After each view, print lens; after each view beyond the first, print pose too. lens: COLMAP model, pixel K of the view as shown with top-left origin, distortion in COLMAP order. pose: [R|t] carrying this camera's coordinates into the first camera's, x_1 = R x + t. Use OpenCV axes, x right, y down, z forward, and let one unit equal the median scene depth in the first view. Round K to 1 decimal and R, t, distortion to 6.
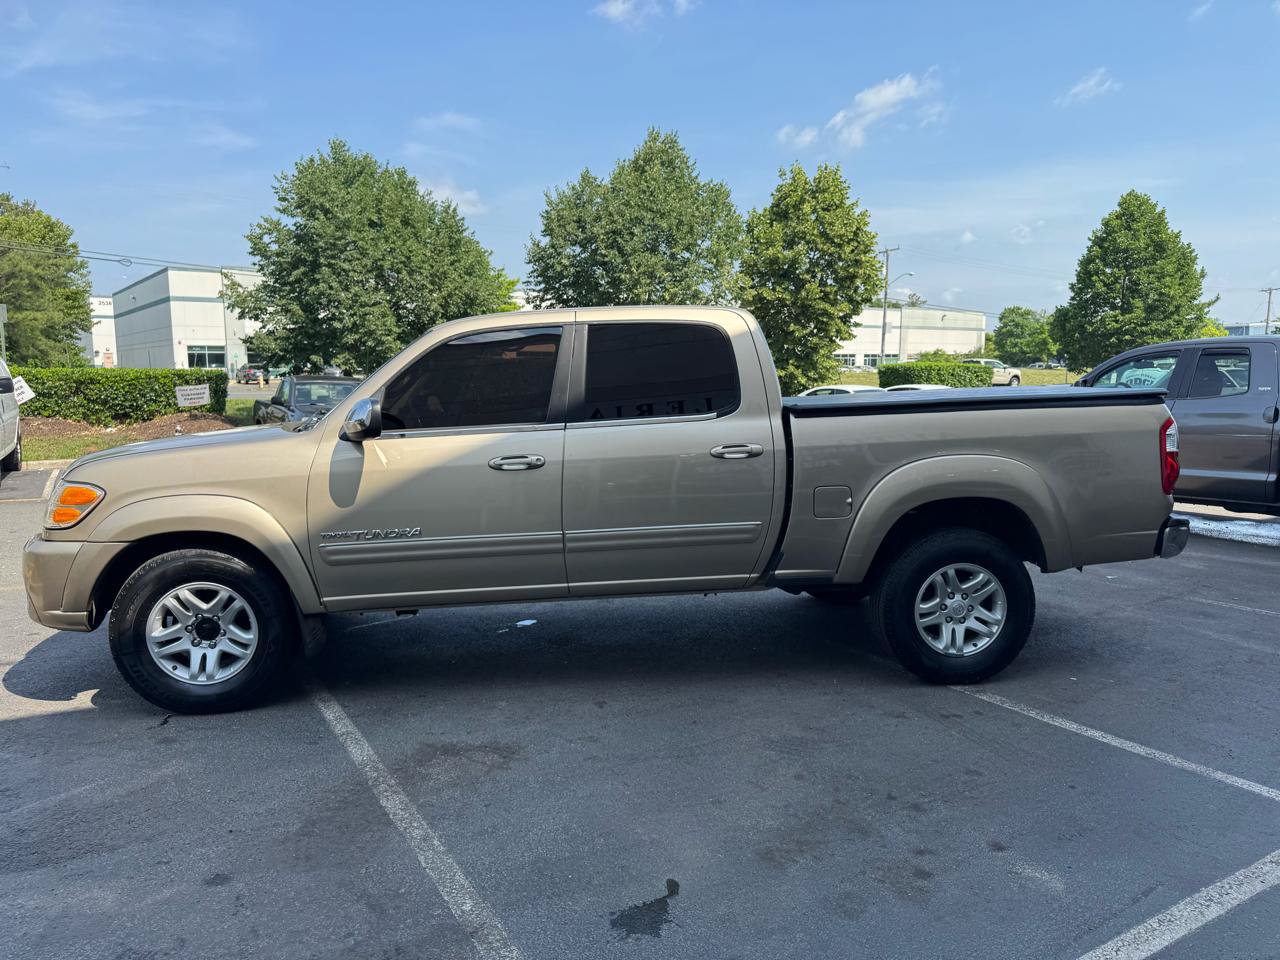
lens RADIAL K [[891.0, 0, 655.8], [0, 891.0, 485.0], [0, 0, 1]] dist [0.115846, -0.179139]
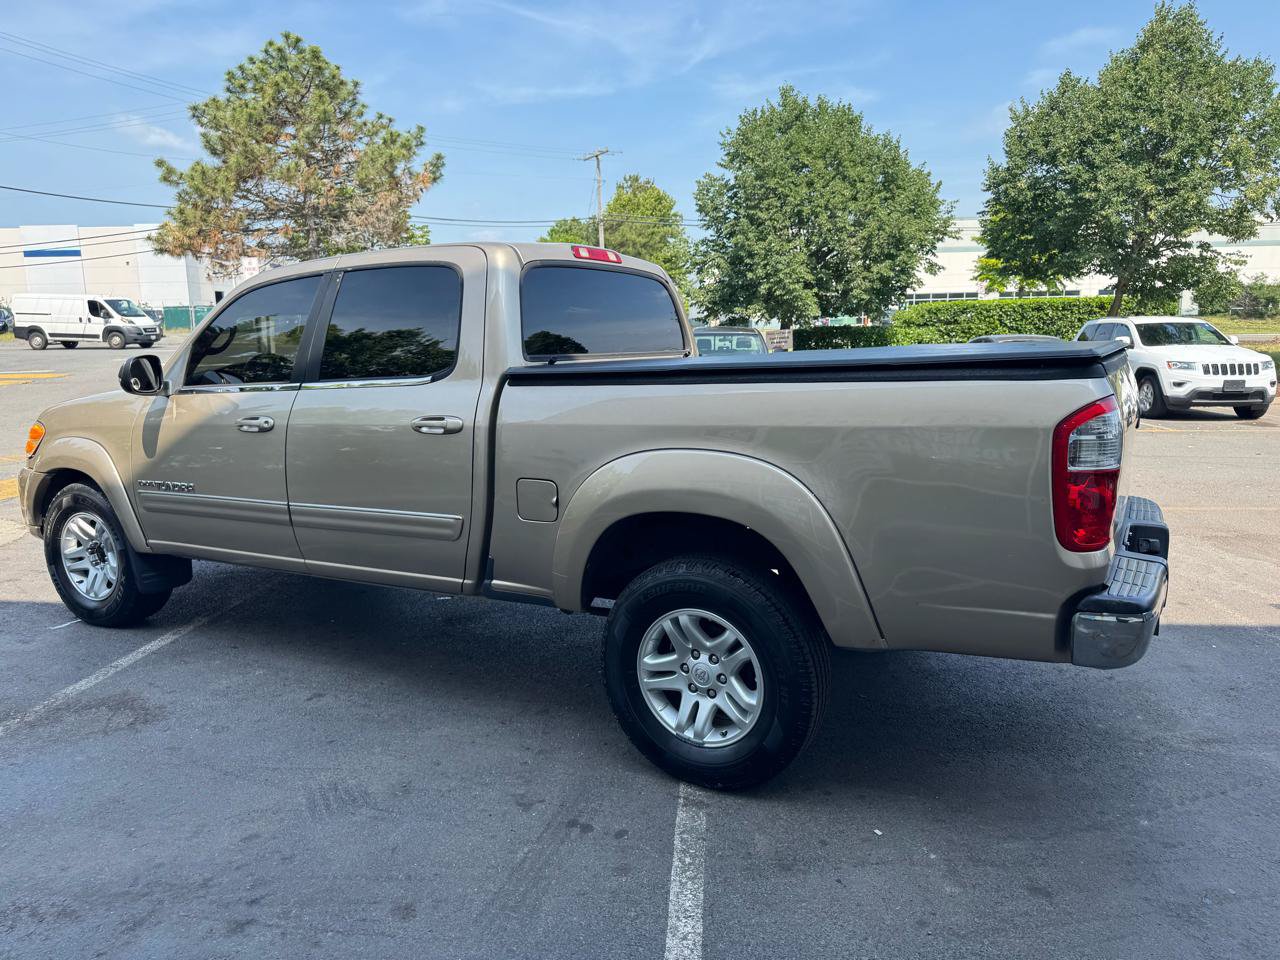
lens RADIAL K [[896.3, 0, 651.4], [0, 896.3, 485.6], [0, 0, 1]] dist [0.053458, -0.071604]
pose [[0.804238, 0.092362, -0.587086, 0.155015], [-0.057828, 0.995324, 0.077370, -0.012205], [0.591487, -0.028273, 0.805819, 0.100204]]
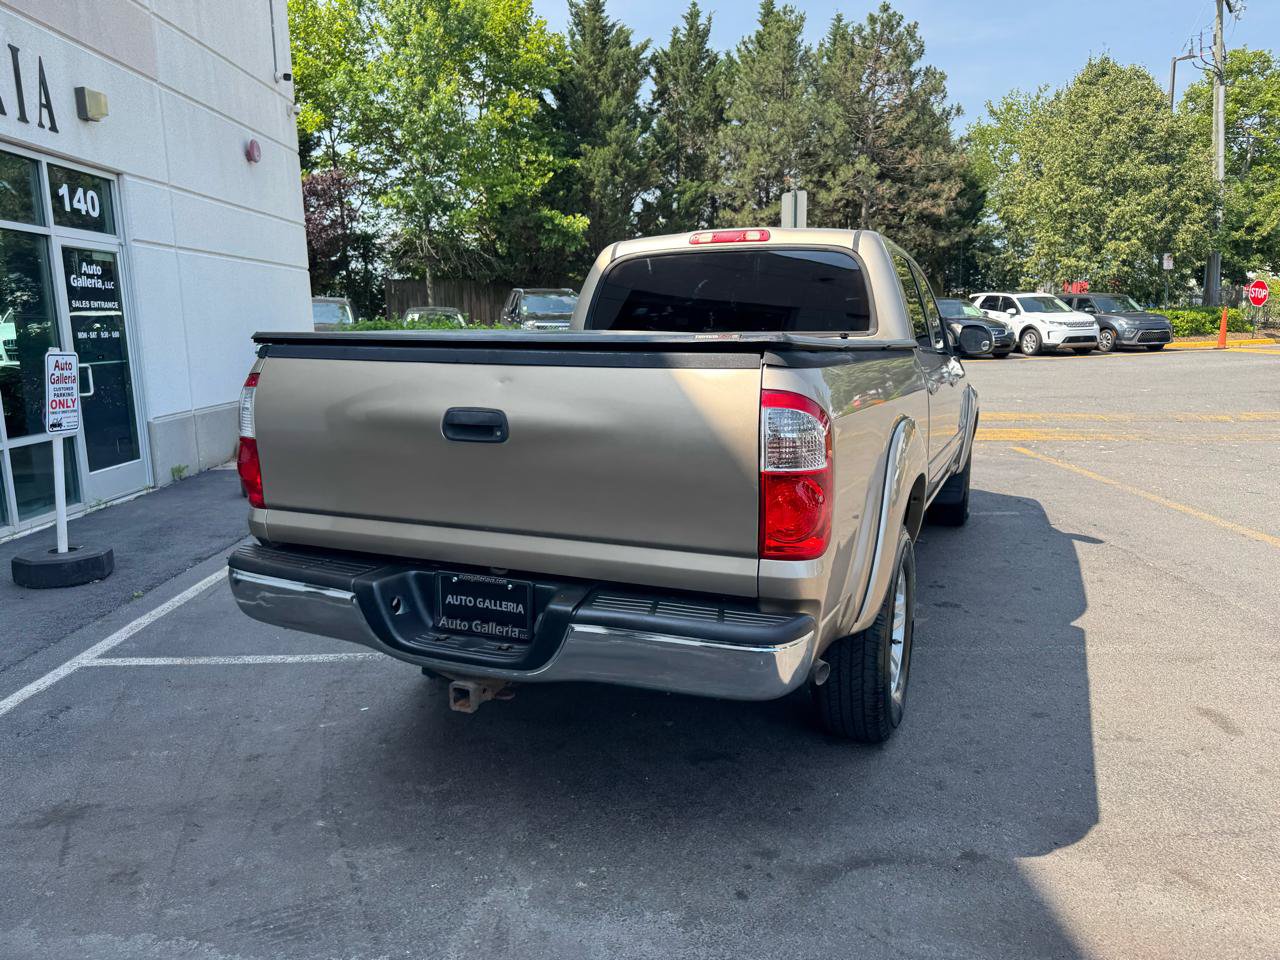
lens RADIAL K [[901.1, 0, 648.1], [0, 901.1, 483.3], [0, 0, 1]] dist [0.030805, -0.040968]
pose [[-0.503662, 0.161743, -0.848624, 0.221804], [-0.088032, 0.967595, 0.236665, -0.040319], [0.859404, 0.193905, -0.473103, 0.354352]]
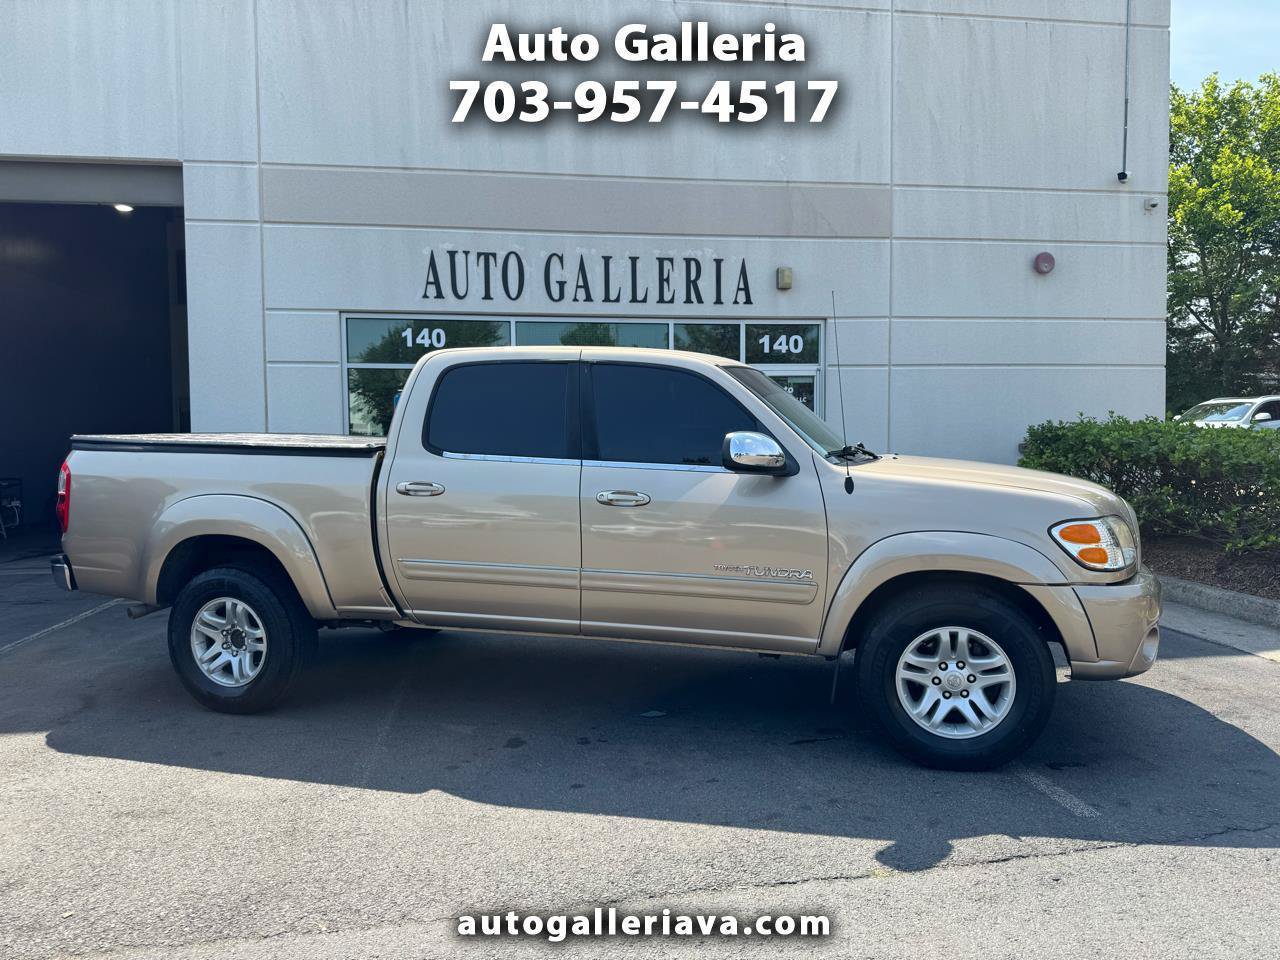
lens RADIAL K [[891.0, 0, 655.8], [0, 891.0, 485.0], [0, 0, 1]] dist [0.115846, -0.179139]
pose [[-0.922720, -0.008978, 0.385367, -0.129731], [0.057984, 0.985120, 0.161789, -0.051919], [-0.381086, 0.171631, -0.908469, 0.486192]]
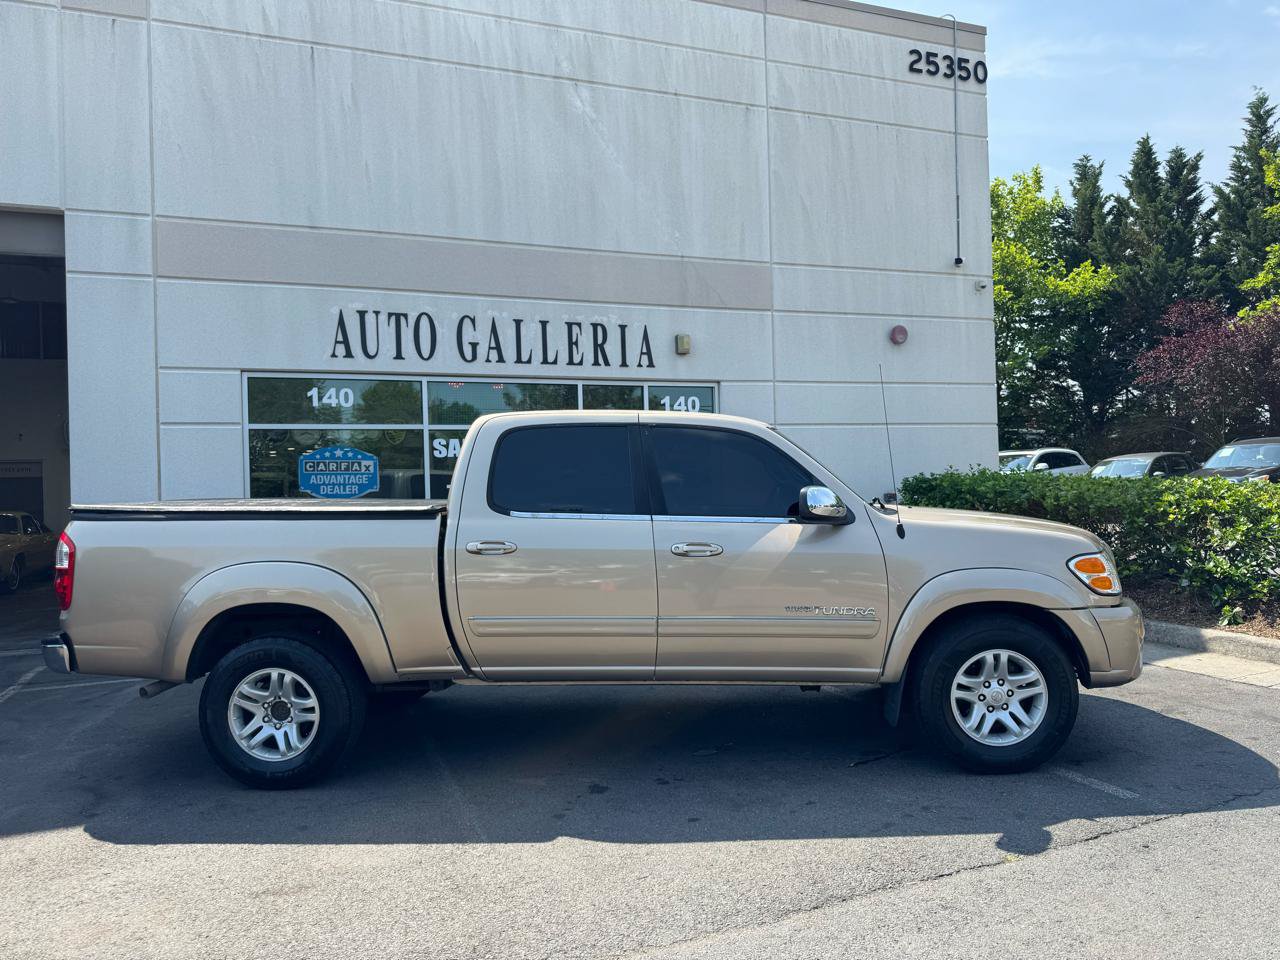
lens RADIAL K [[892.3, 0, 657.3], [0, 892.3, 485.7], [0, 0, 1]] dist [0.109506, -0.158089]
pose [[-0.985200, 0.032674, 0.168268, -0.071676], [0.052248, 0.992193, 0.113244, -0.057887], [-0.163254, 0.120359, -0.979215, 0.522222]]
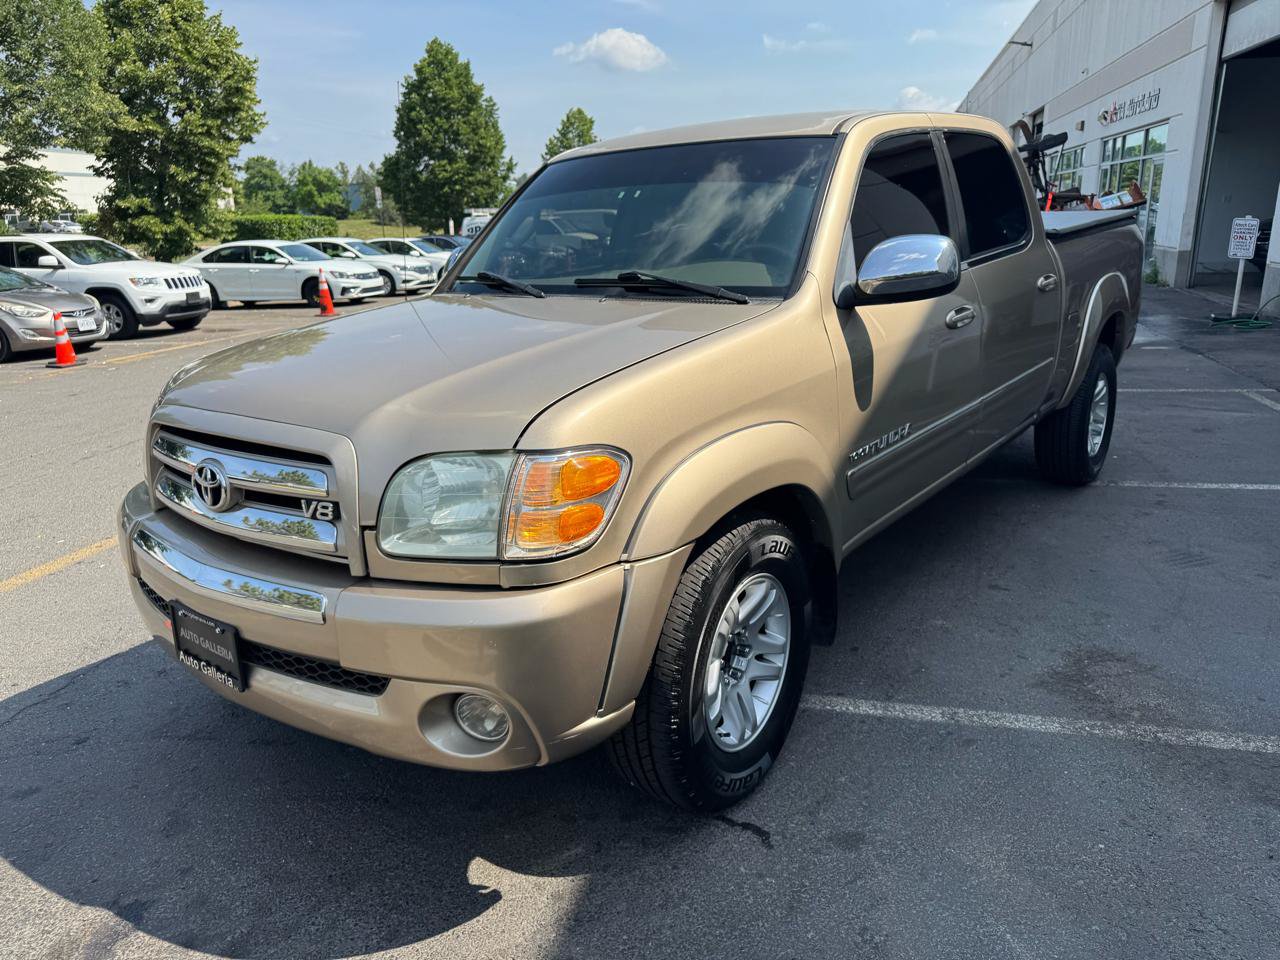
lens RADIAL K [[908.5, 0, 650.0], [0, 908.5, 482.0], [0, 0, 1]] dist [-0.003191, 0.005514]
pose [[0.709857, -0.217630, 0.669881, -0.186388], [0.115868, 0.974192, 0.193711, -0.014319], [-0.694750, -0.059889, 0.716753, 0.129004]]
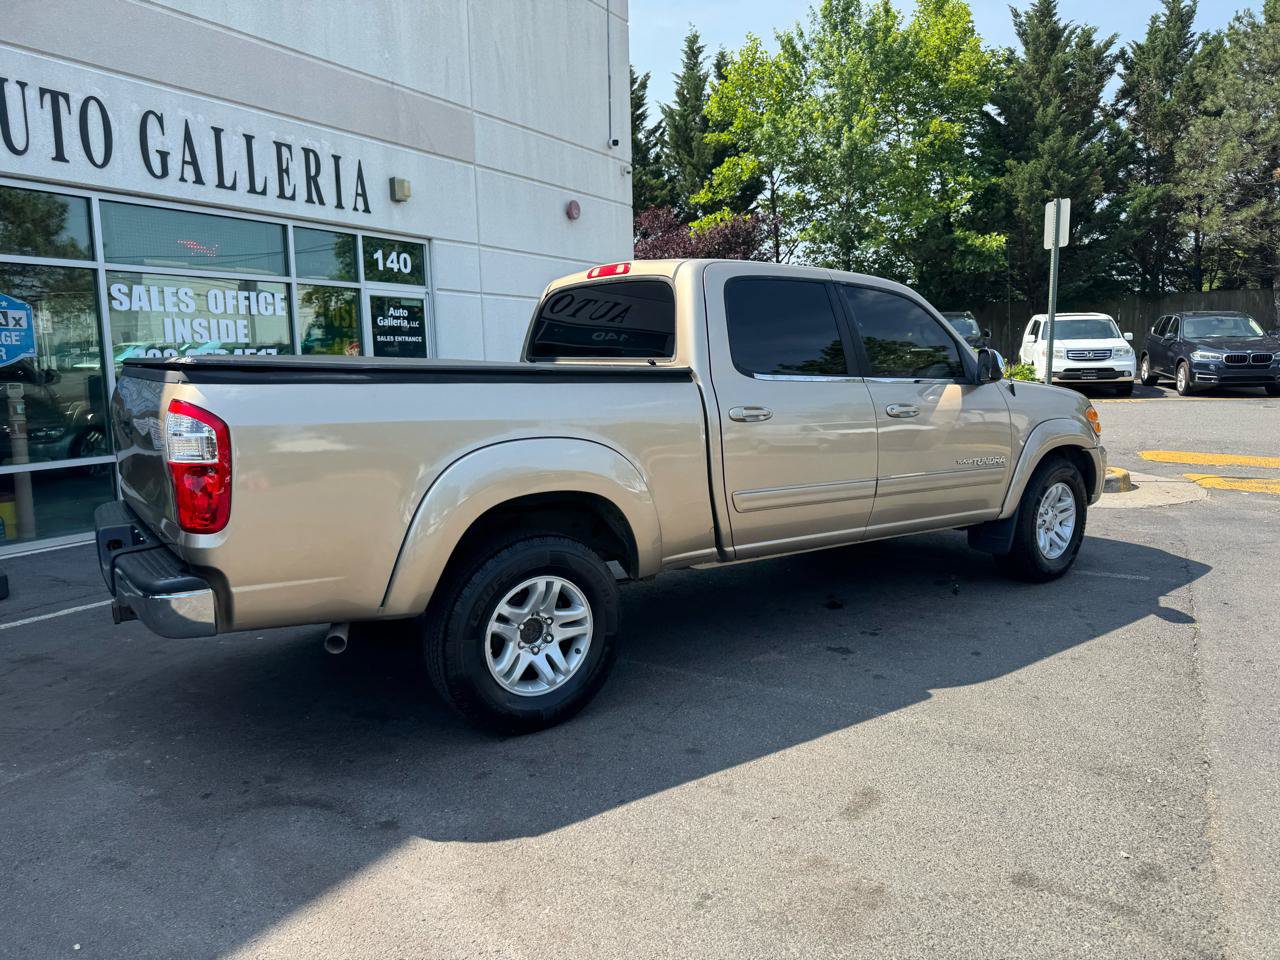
lens RADIAL K [[895.5, 0, 652.2], [0, 895.5, 480.1], [0, 0, 1]] dist [0.045216, -0.055128]
pose [[-0.878299, 0.084102, -0.470657, 0.124426], [-0.035906, 0.970025, 0.240339, -0.051551], [0.476762, 0.227989, -0.848952, 0.471703]]
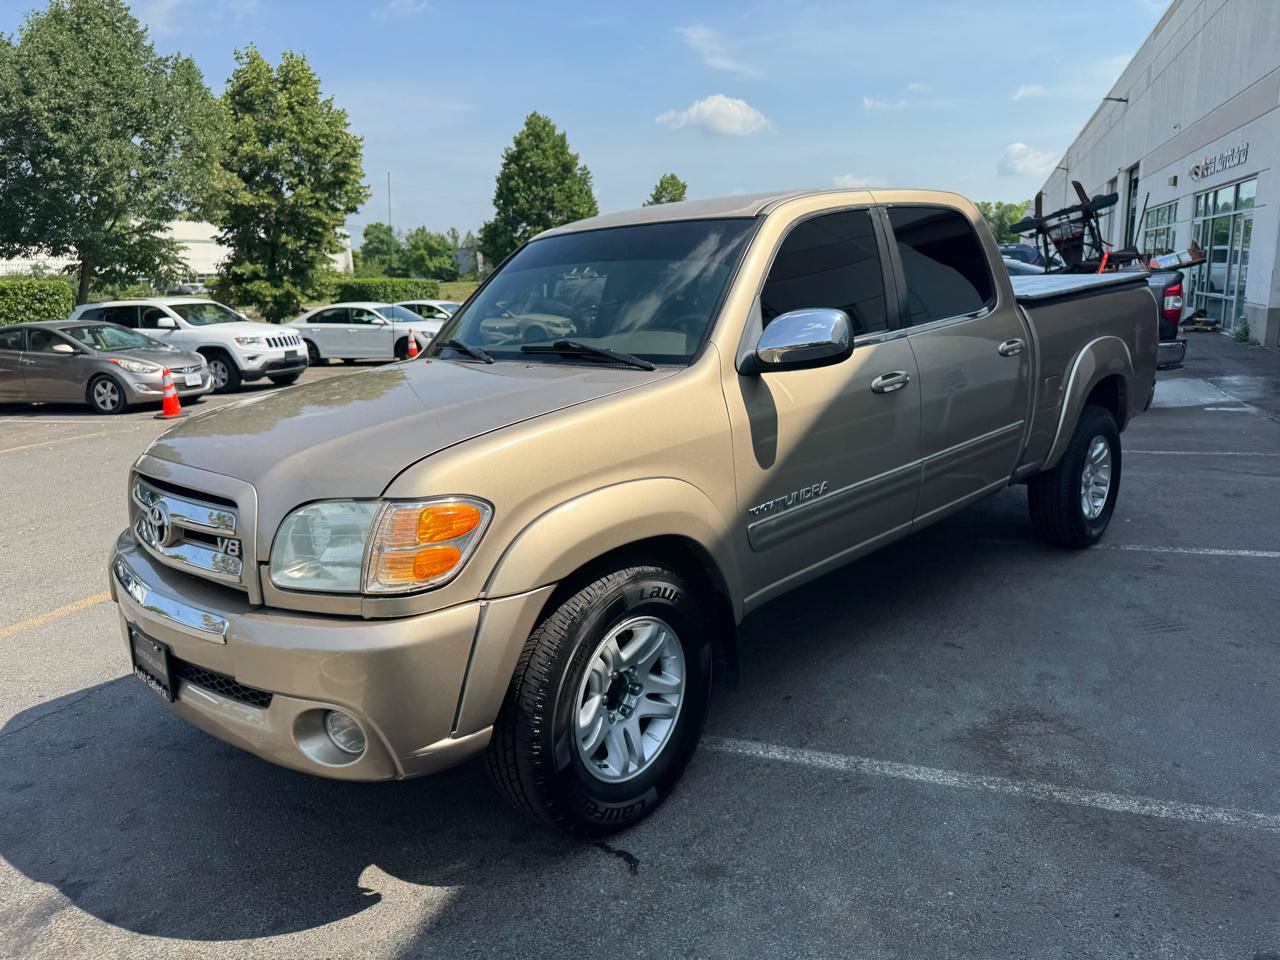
lens RADIAL K [[902.5, 0, 640.0], [0, 902.5, 480.0], [0, 0, 1]] dist [0.027817, -0.032343]
pose [[0.786531, -0.162658, 0.595744, -0.172921], [0.113587, 0.986335, 0.119338, -0.012548], [-0.607015, -0.026194, 0.794259, 0.102081]]
